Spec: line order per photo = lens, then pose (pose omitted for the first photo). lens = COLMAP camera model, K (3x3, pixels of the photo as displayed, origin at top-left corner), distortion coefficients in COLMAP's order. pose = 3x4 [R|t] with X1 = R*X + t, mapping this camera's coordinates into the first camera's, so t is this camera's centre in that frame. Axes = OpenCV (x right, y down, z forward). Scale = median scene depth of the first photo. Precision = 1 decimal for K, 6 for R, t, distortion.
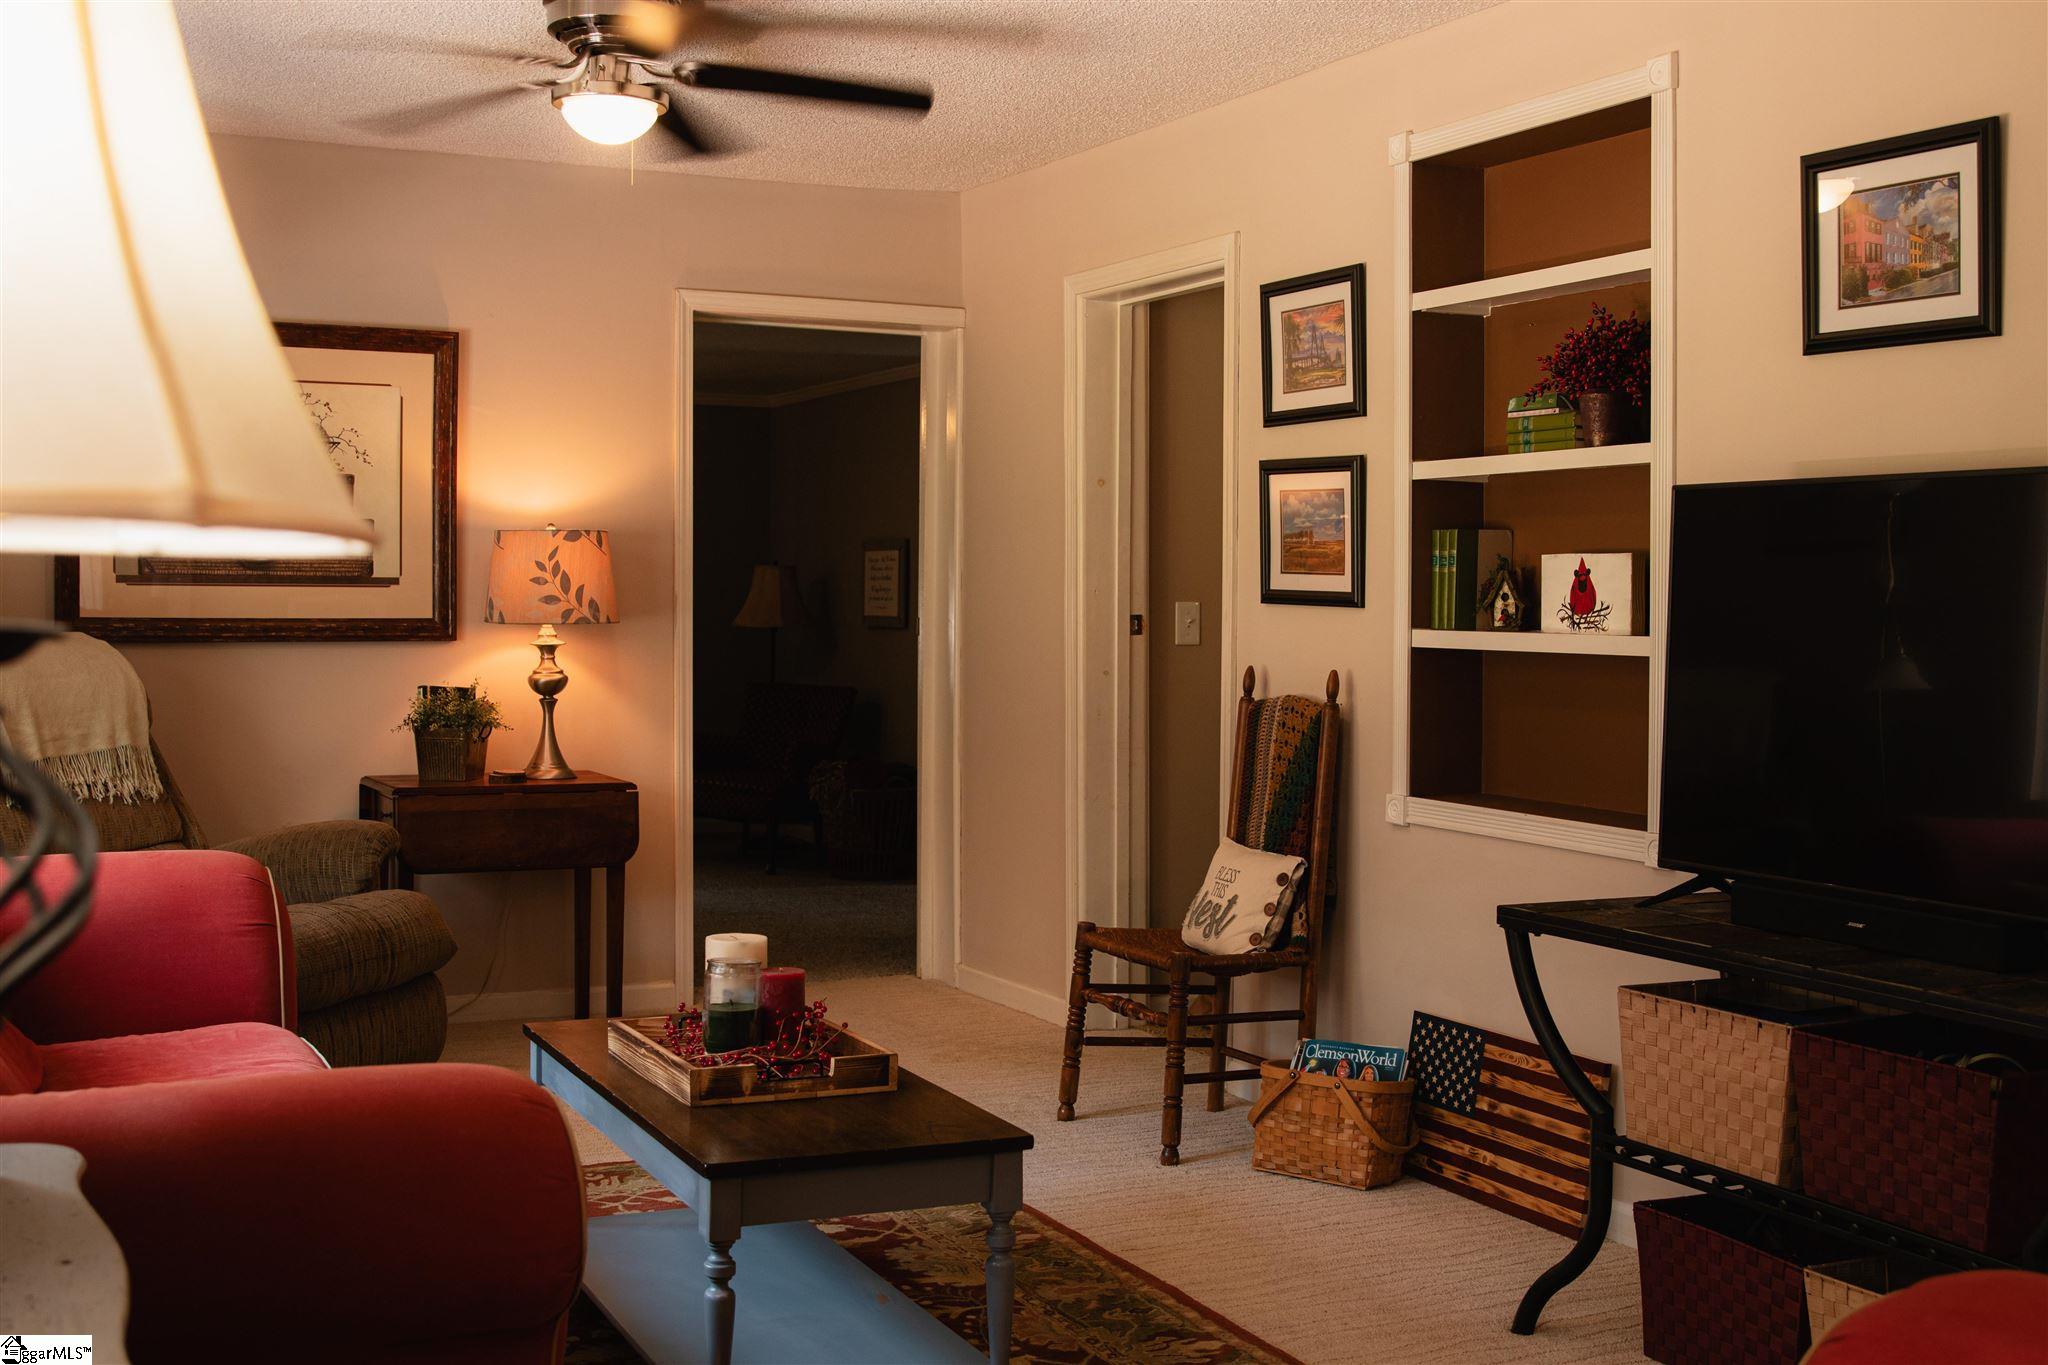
lens RADIAL K [[2333.6, 0, 1024.0], [0, 2333.6, 682.5], [0, 0, 1]] dist [-0.002938, -0.002339]
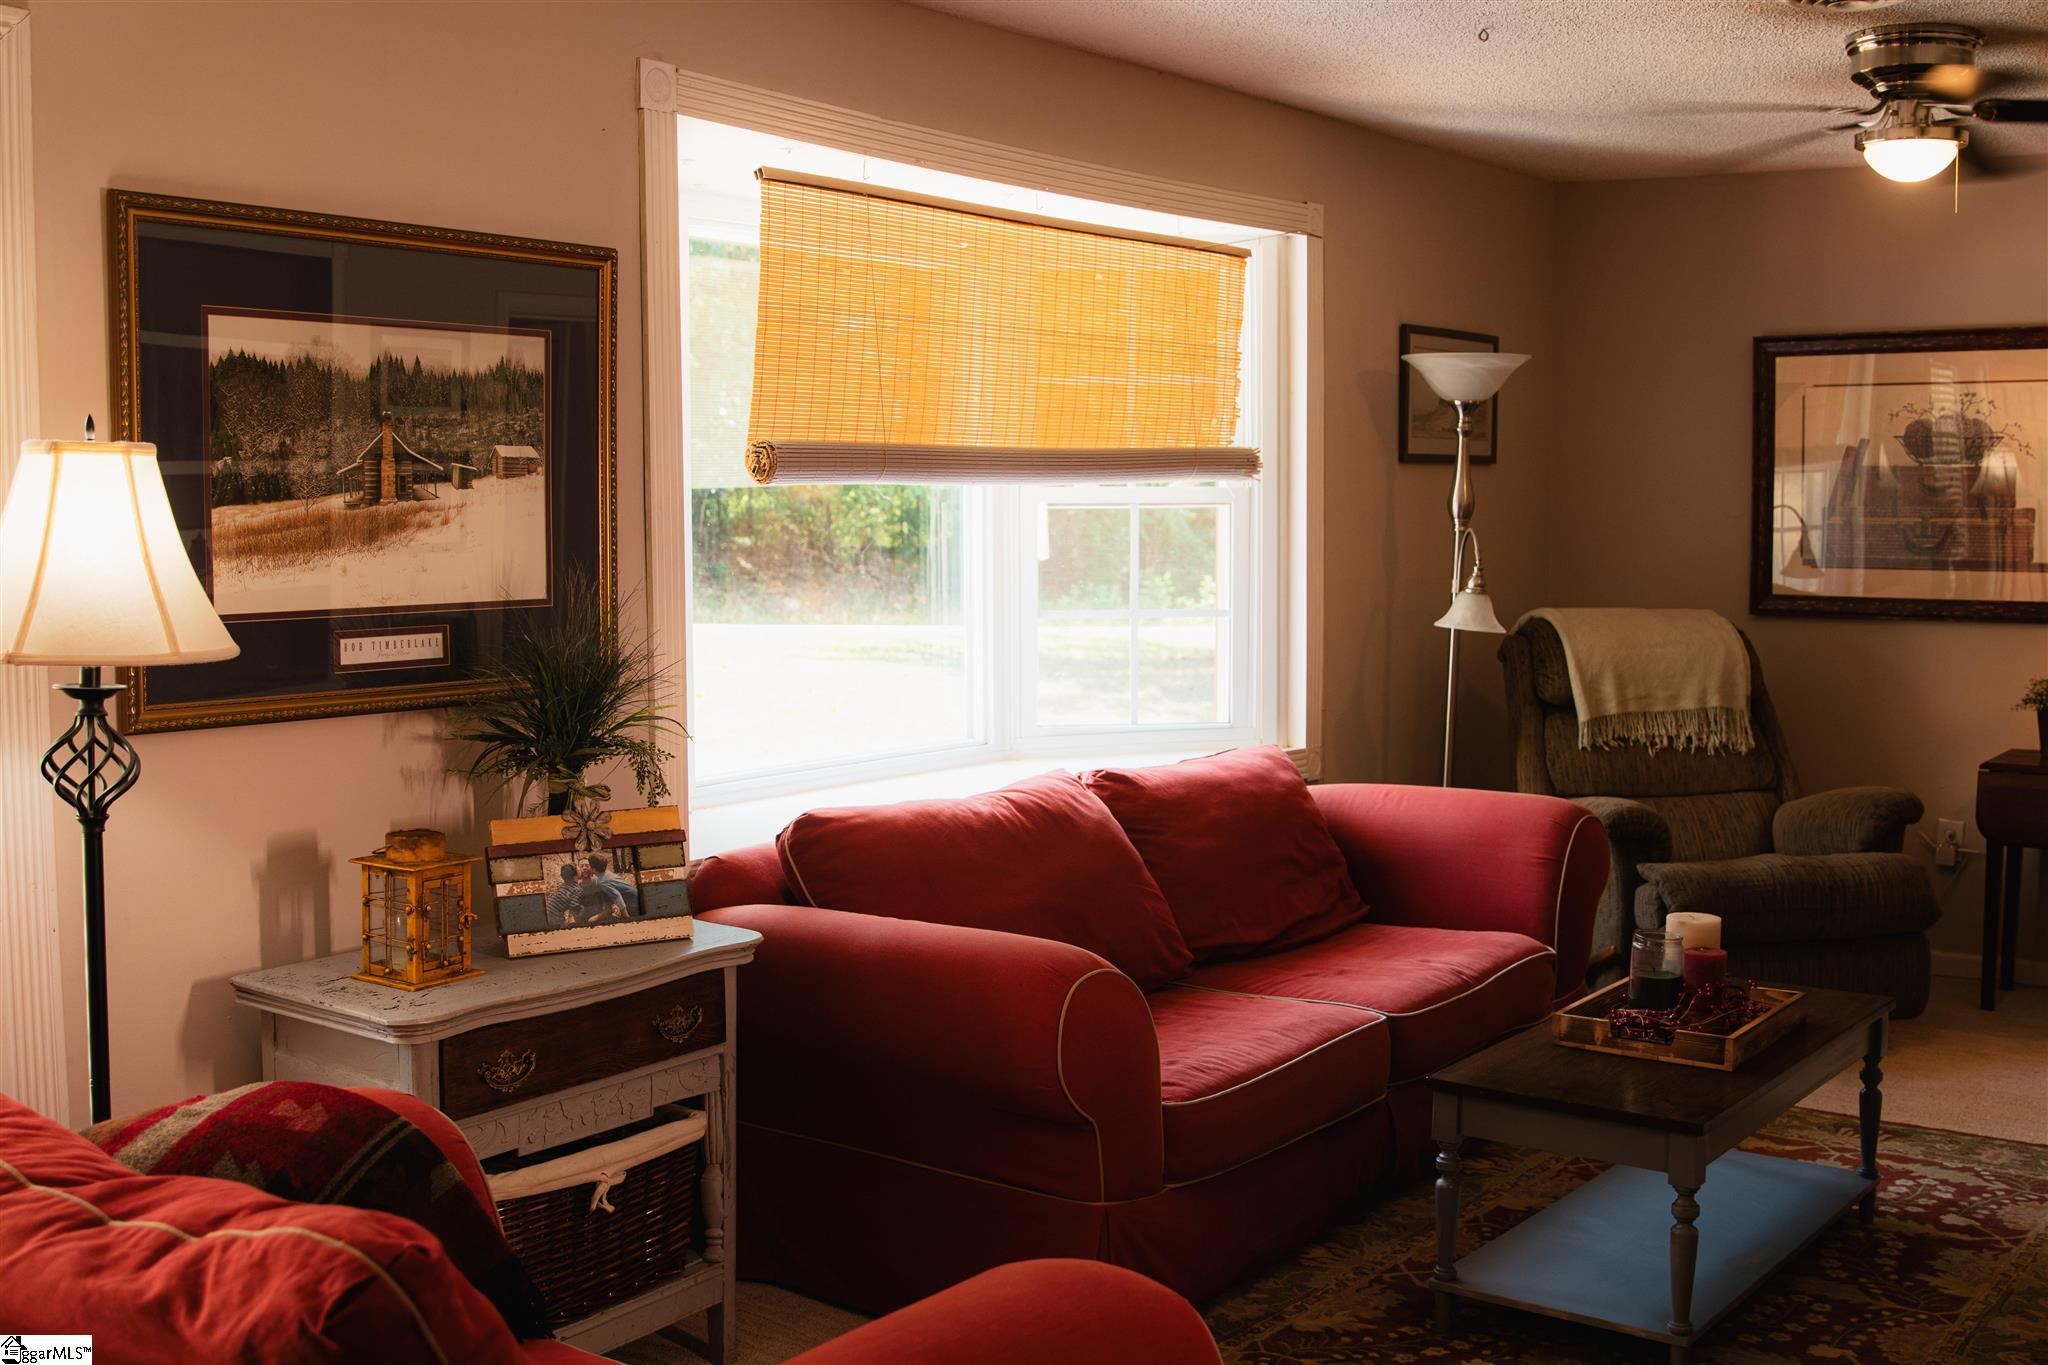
lens RADIAL K [[2299.2, 0, 982.3], [0, 2299.2, 681.6], [0, 0, 1]] dist [-0.092175, -0.005297]
pose [[0.477203, 0.062176, -0.876591, 0.479142], [-0.029233, 0.998065, 0.054878, -0.040557], [0.878307, -0.000563, 0.478097, 0.110264]]
